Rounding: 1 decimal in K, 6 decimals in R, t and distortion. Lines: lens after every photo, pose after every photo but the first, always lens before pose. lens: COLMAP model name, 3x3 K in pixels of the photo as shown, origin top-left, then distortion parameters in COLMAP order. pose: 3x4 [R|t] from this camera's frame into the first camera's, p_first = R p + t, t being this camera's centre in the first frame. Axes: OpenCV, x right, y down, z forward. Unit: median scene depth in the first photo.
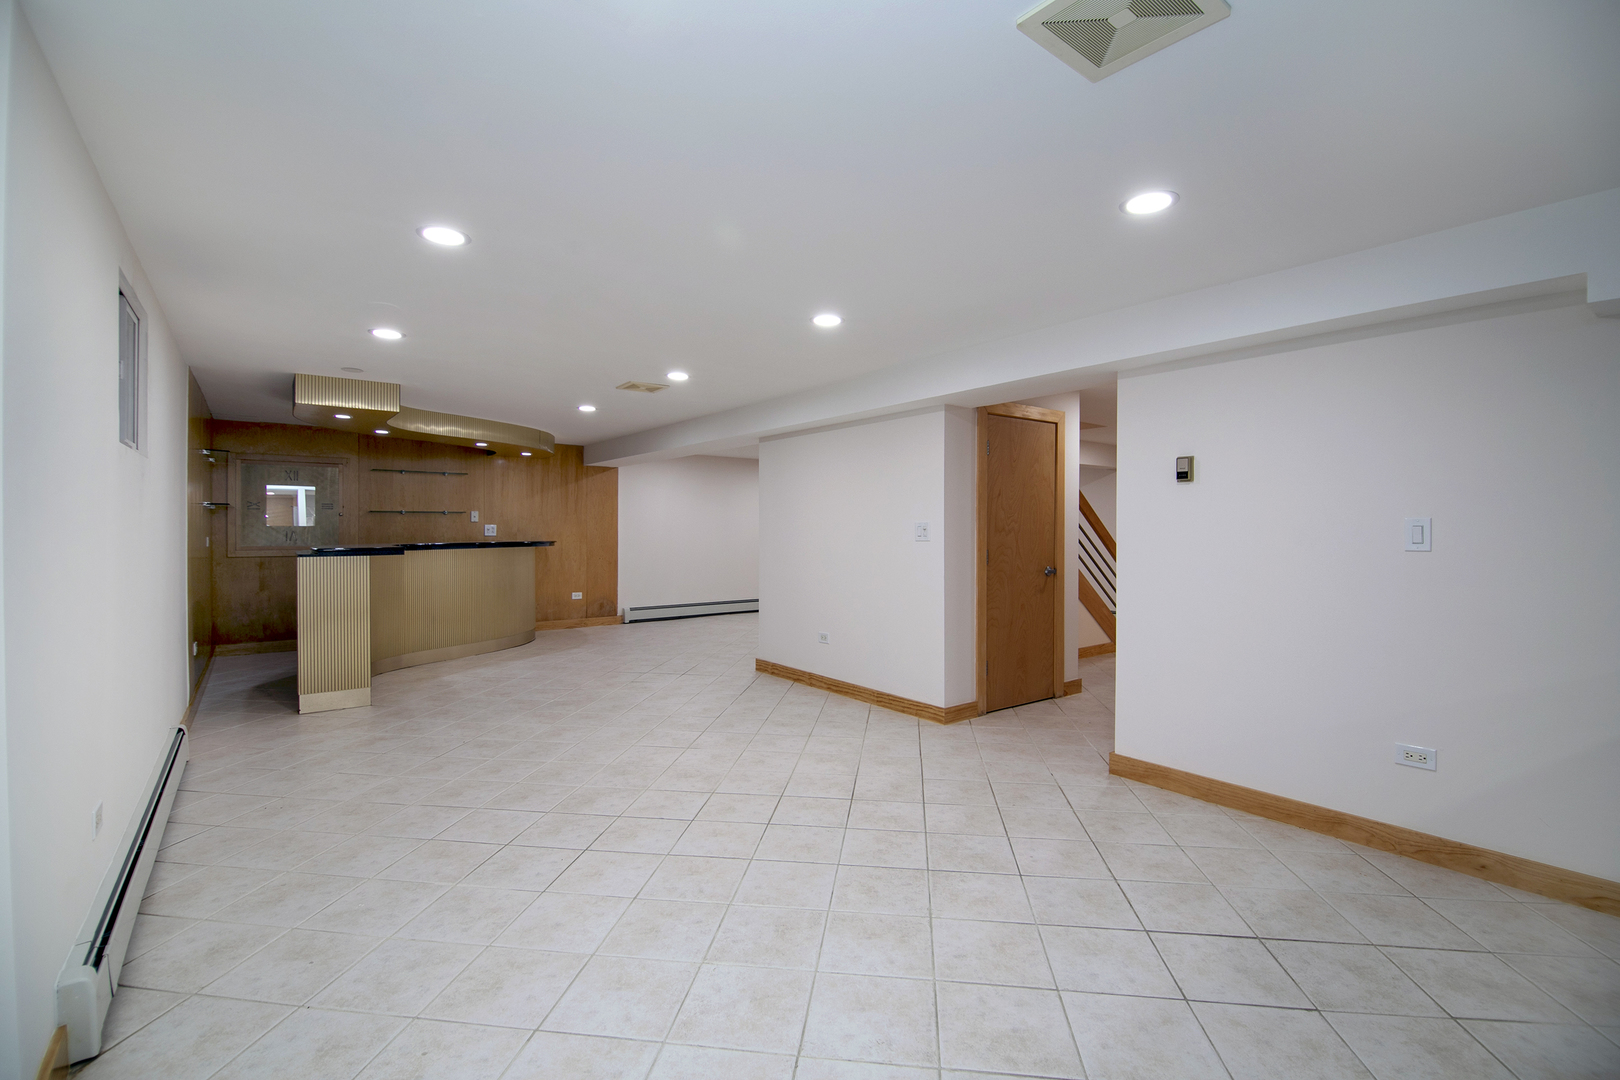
lens RADIAL K [[728.1, 0, 810.2], [0, 728.1, 533.5], [0, 0, 1]] dist [0.029899, -0.011699]
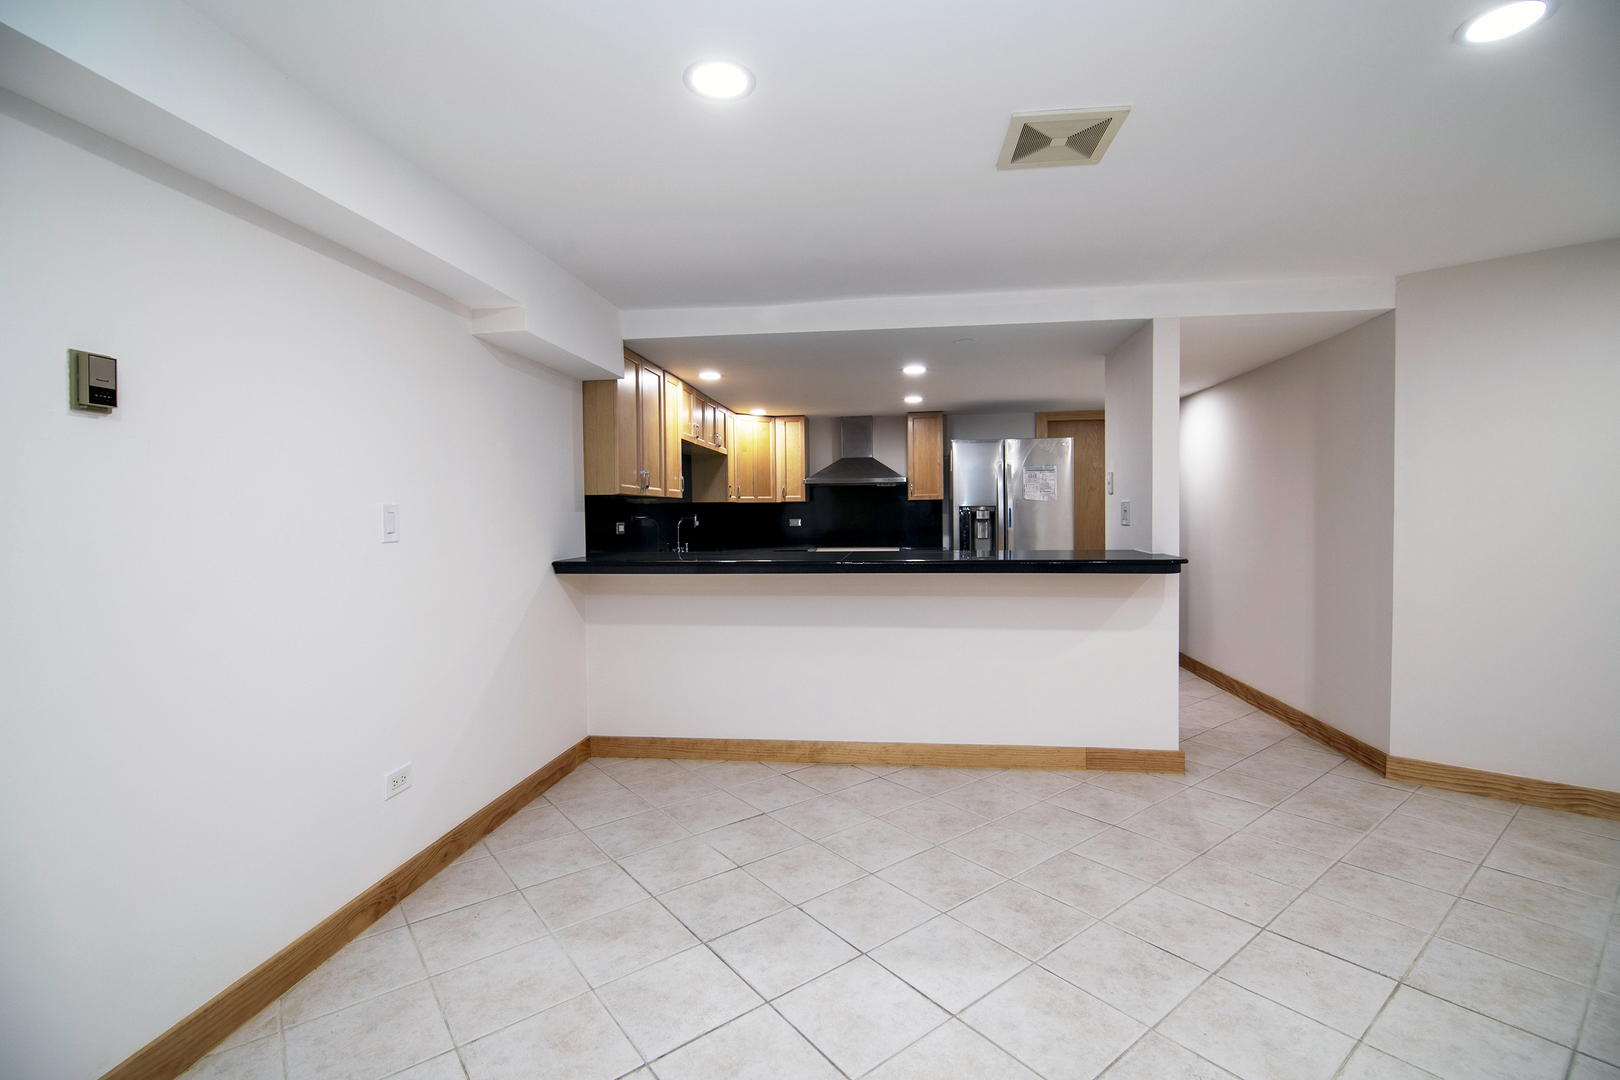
lens RADIAL K [[757.6, 0, 785.6], [0, 757.6, 527.8], [0, 0, 1]] dist [0.030205, -0.029074]
pose [[-0.716454, -0.009493, 0.697570, -0.153547], [0.009406, 0.999685, 0.023264, -0.012540], [-0.697571, 0.023229, -0.716139, 1.621488]]
